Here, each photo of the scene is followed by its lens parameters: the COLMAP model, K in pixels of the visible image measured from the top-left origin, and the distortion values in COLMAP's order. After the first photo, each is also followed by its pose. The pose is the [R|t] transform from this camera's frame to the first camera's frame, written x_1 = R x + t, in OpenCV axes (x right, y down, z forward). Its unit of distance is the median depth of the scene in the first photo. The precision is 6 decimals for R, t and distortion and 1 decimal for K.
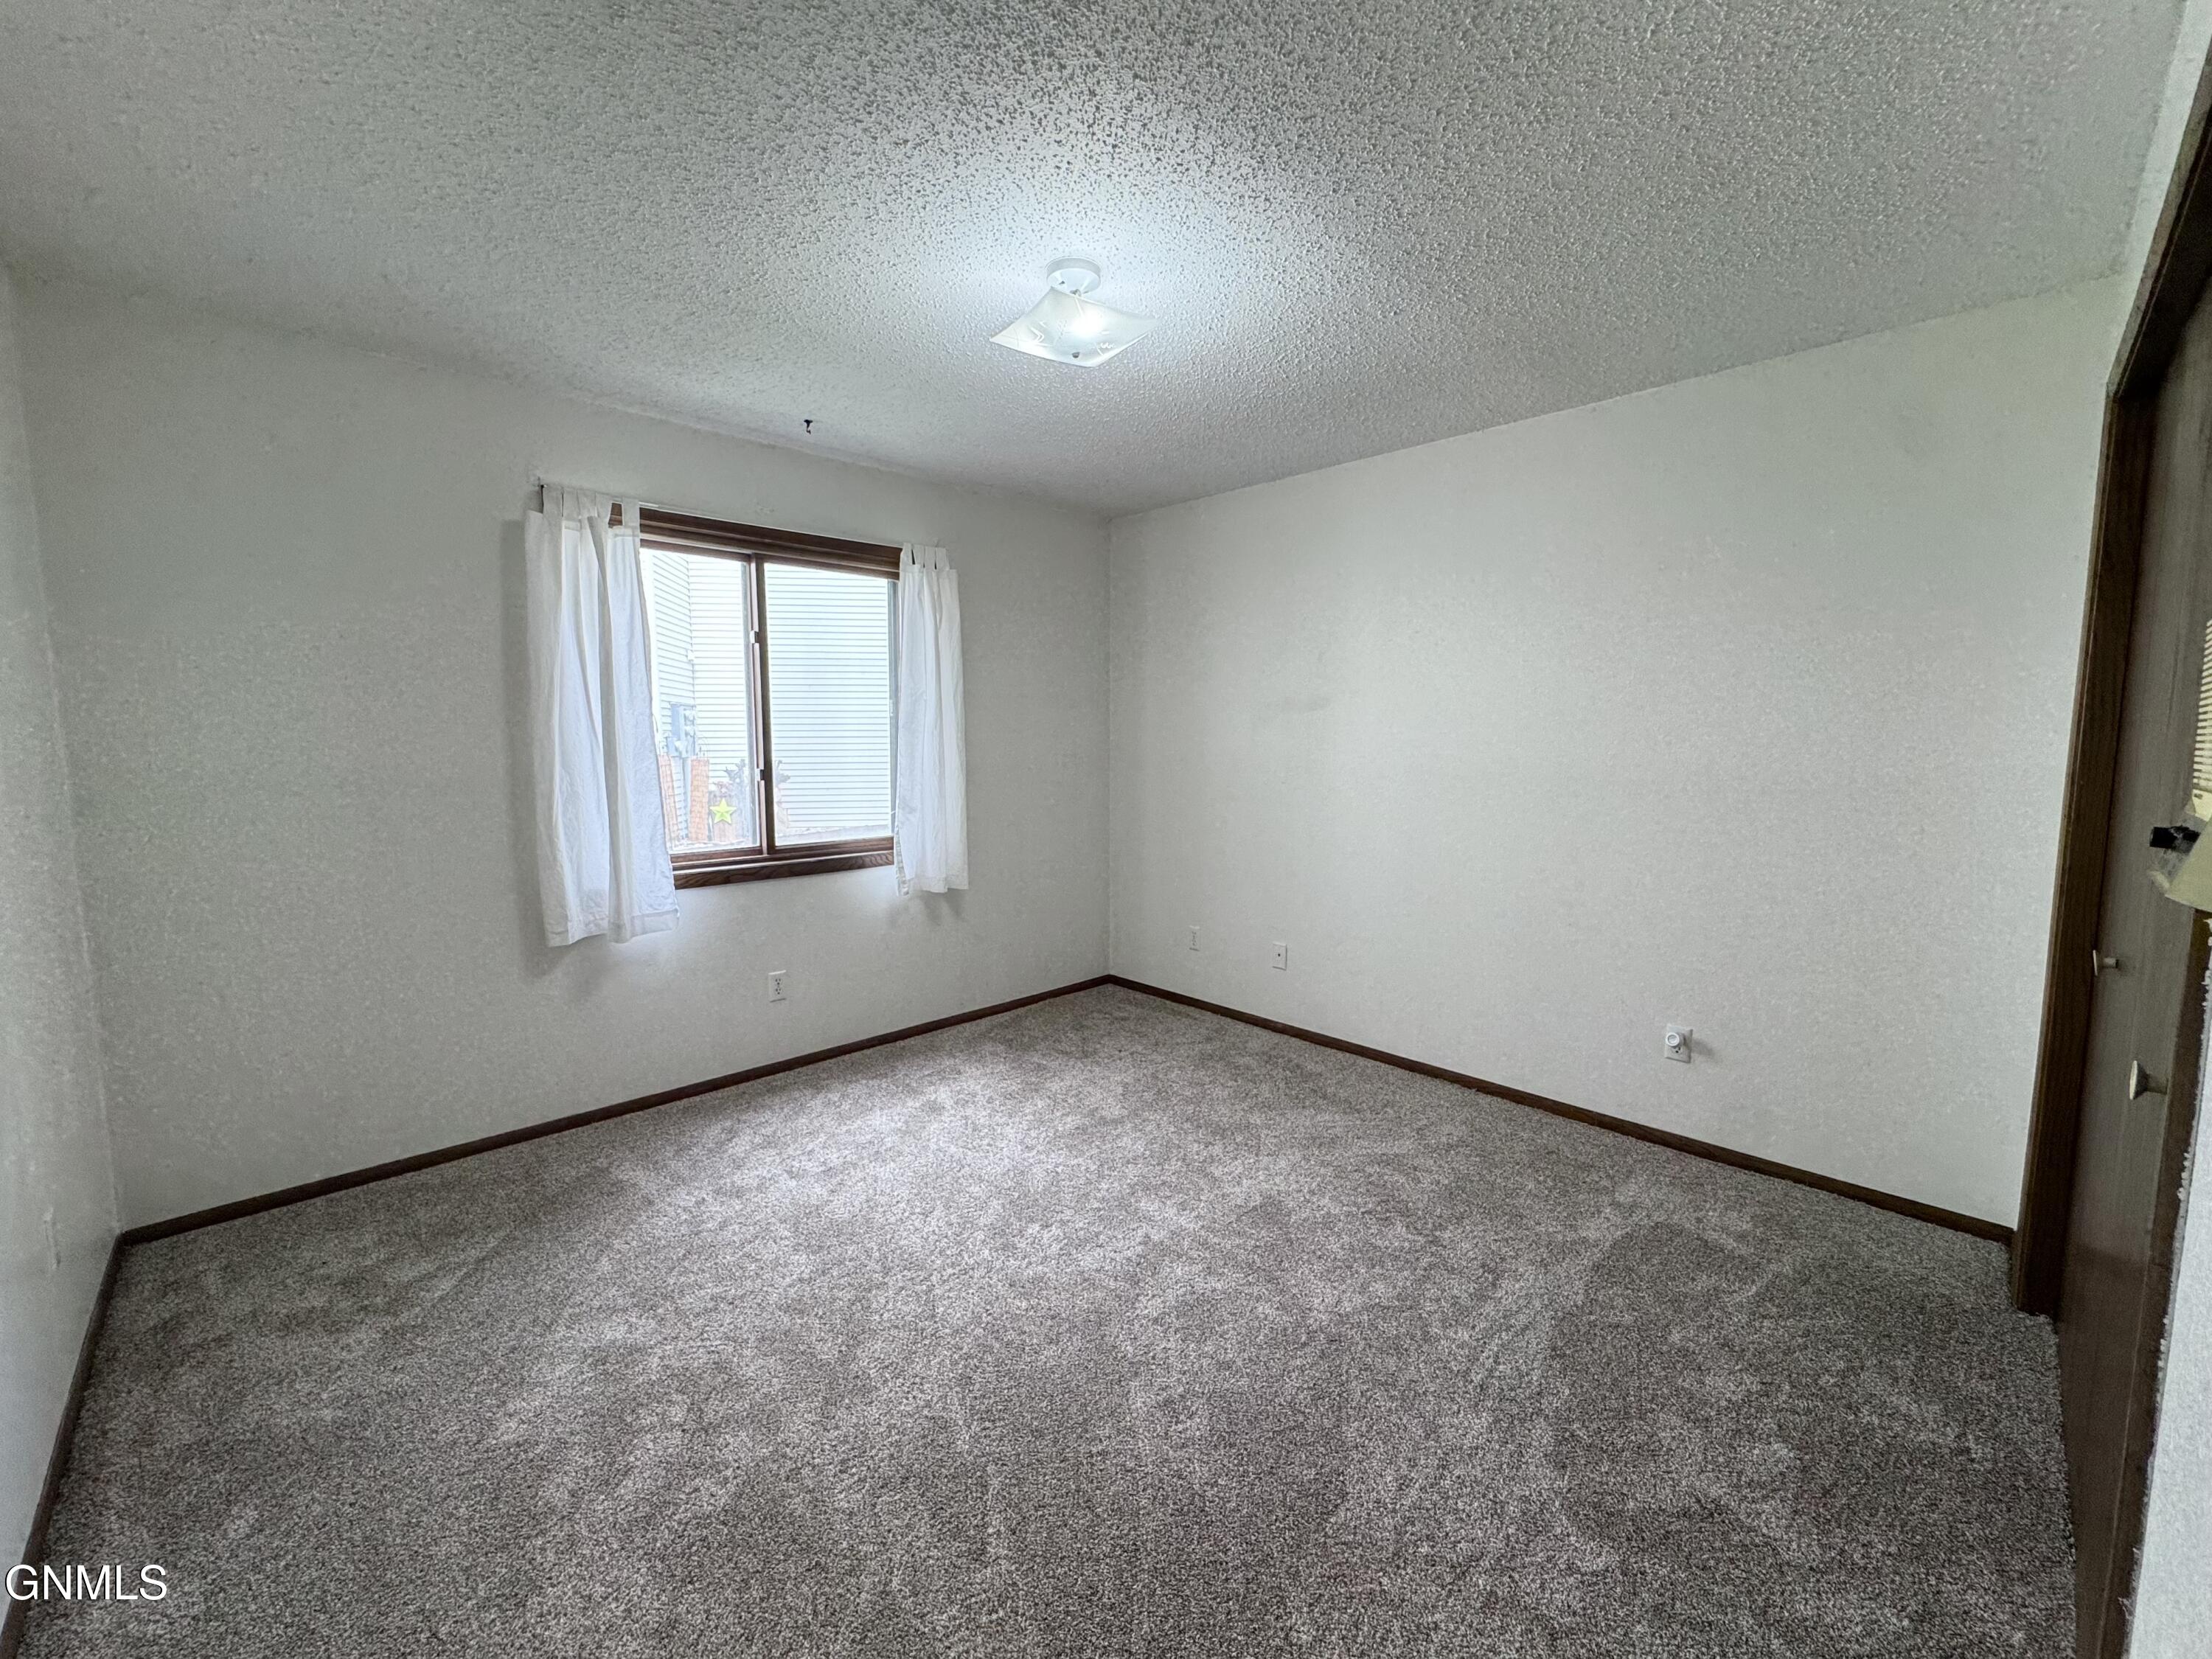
lens RADIAL K [[886.2, 0, 1106.0], [0, 886.2, 829.5], [0, 0, 1]] dist [-0.003547, 0.000331]
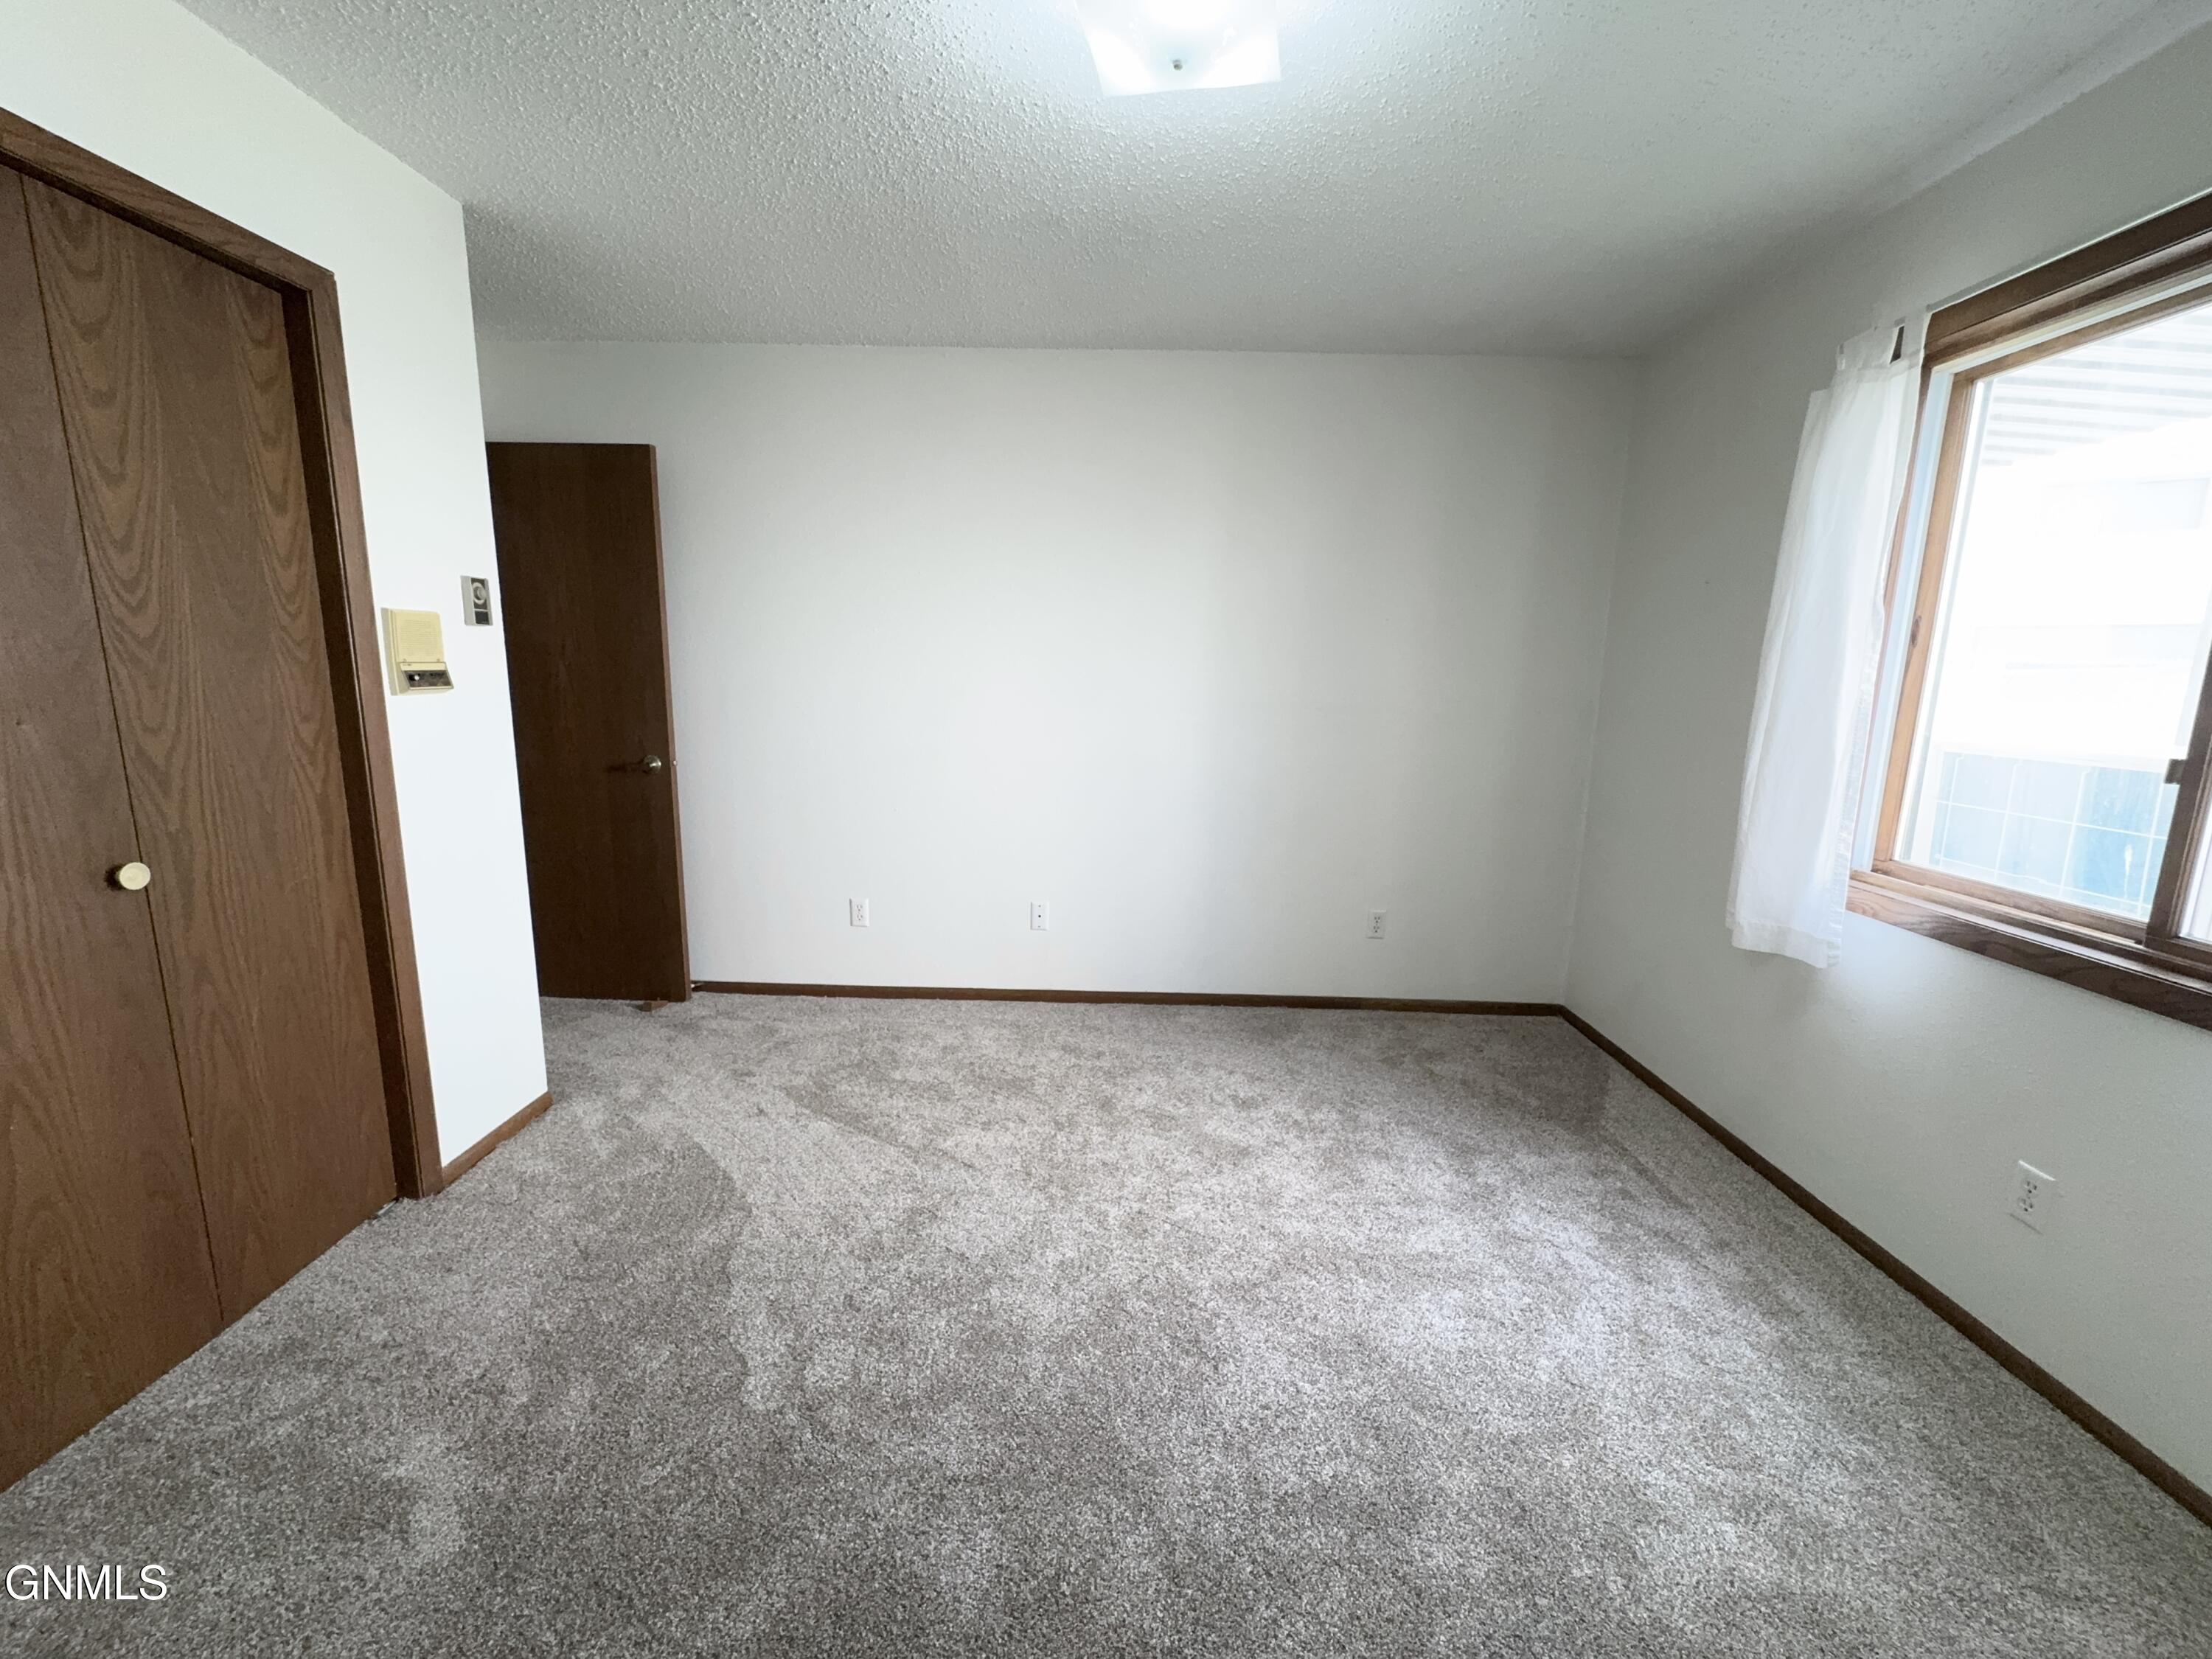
lens RADIAL K [[886.2, 0, 1106.0], [0, 886.2, 829.5], [0, 0, 1]] dist [-0.003547, 0.000331]
pose [[-0.716342, 0.119509, -0.687438, 0.330879], [-0.083010, 0.963629, 0.254024, -0.109111], [0.692794, 0.239033, -0.680368, 1.012473]]
